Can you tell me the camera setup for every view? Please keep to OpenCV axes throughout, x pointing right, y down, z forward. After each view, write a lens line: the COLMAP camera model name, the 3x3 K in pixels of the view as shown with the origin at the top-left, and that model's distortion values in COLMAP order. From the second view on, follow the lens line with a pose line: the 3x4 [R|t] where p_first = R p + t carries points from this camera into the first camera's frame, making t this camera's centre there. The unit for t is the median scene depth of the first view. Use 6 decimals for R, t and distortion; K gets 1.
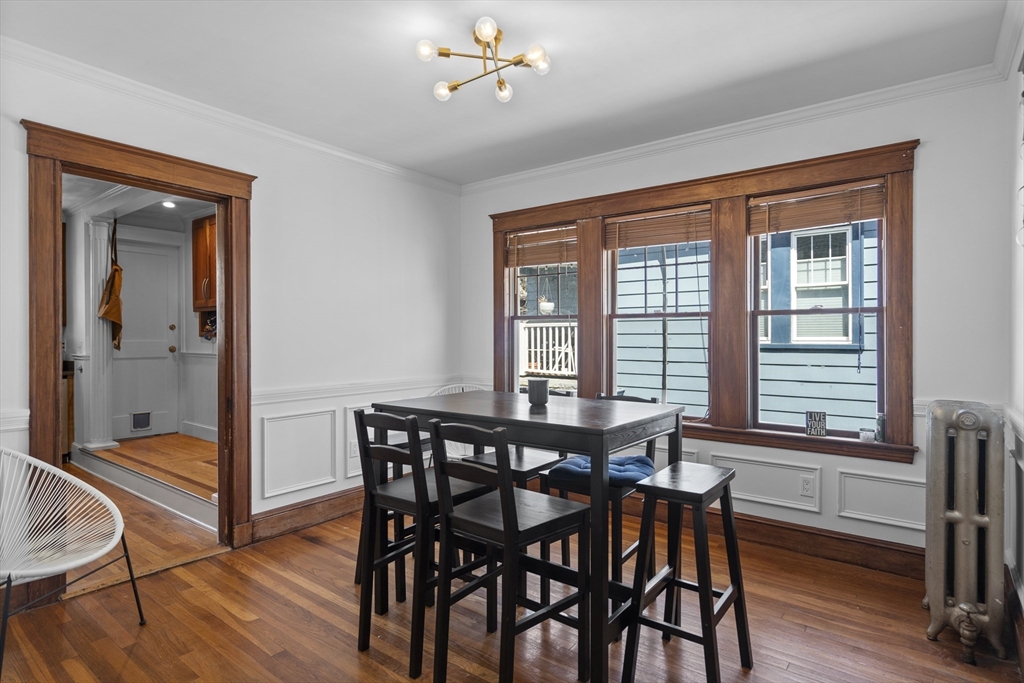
lens RADIAL K [[539.1, 0, 514.8], [0, 539.1, 335.4], [0, 0, 1]] dist [0.008101, -0.001547]
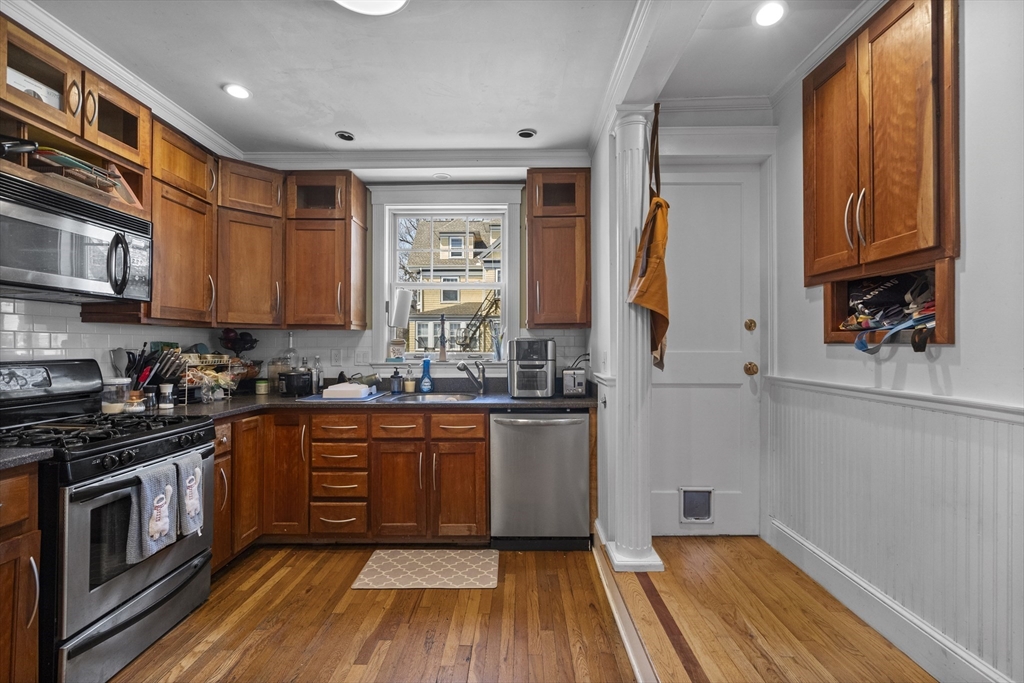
lens RADIAL K [[460.2, 0, 514.6], [0, 460.2, 343.1], [0, 0, 1]] dist [-0.003369, -0.001307]
pose [[0.605854, 0.000274, -0.795576, -0.495446], [-0.000071, 1.000000, 0.000290, 0.001929], [0.795576, -0.000119, 0.605854, 0.659621]]
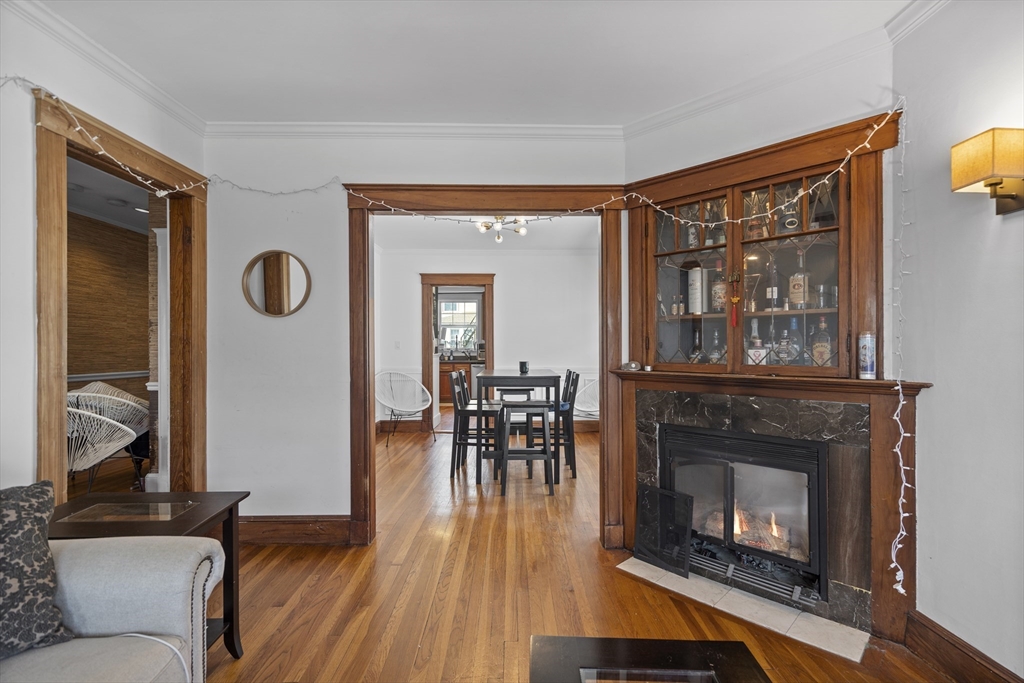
lens RADIAL K [[460.2, 0, 518.0], [0, 460.2, 346.1], [0, 0, 1]] dist [-0.003369, -0.001307]
pose [[0.616290, -0.000493, -0.787519, 0.718569], [0.003286, 0.999993, 0.001945, 0.006416], [0.787512, -0.003787, 0.616287, -0.082952]]
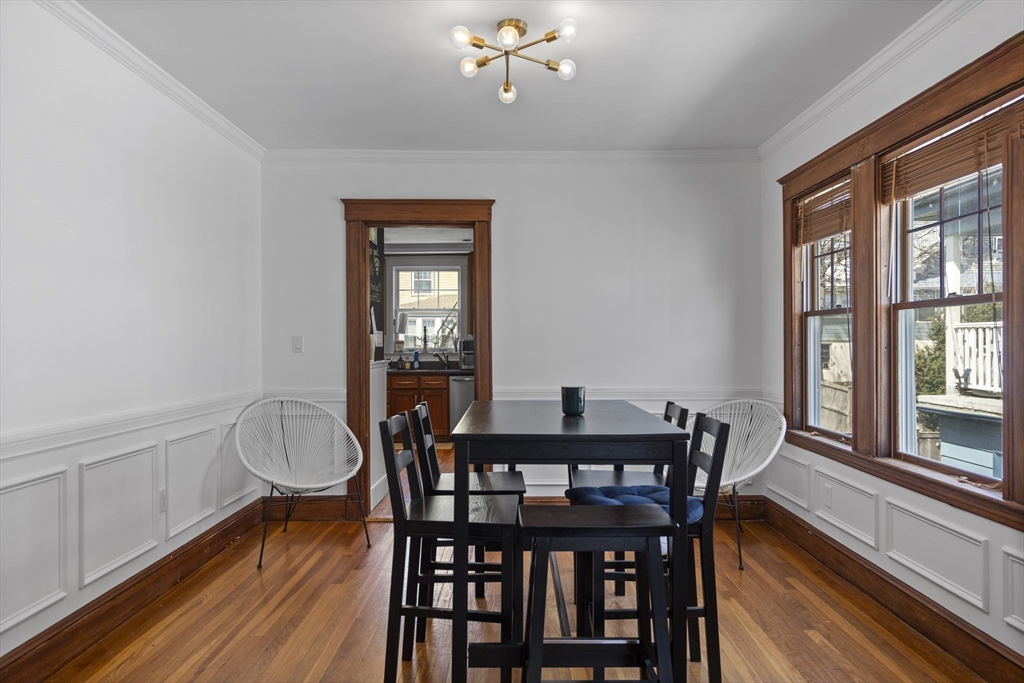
lens RADIAL K [[634.8, 0, 514.5], [0, 634.8, 344.5], [0, 0, 1]] dist [0.009985, -0.001637]
pose [[0.611982, -0.000163, -0.790871, 0.385794], [0.004076, 0.999987, 0.002948, 0.004014], [0.790861, -0.005028, 0.611975, 0.138484]]
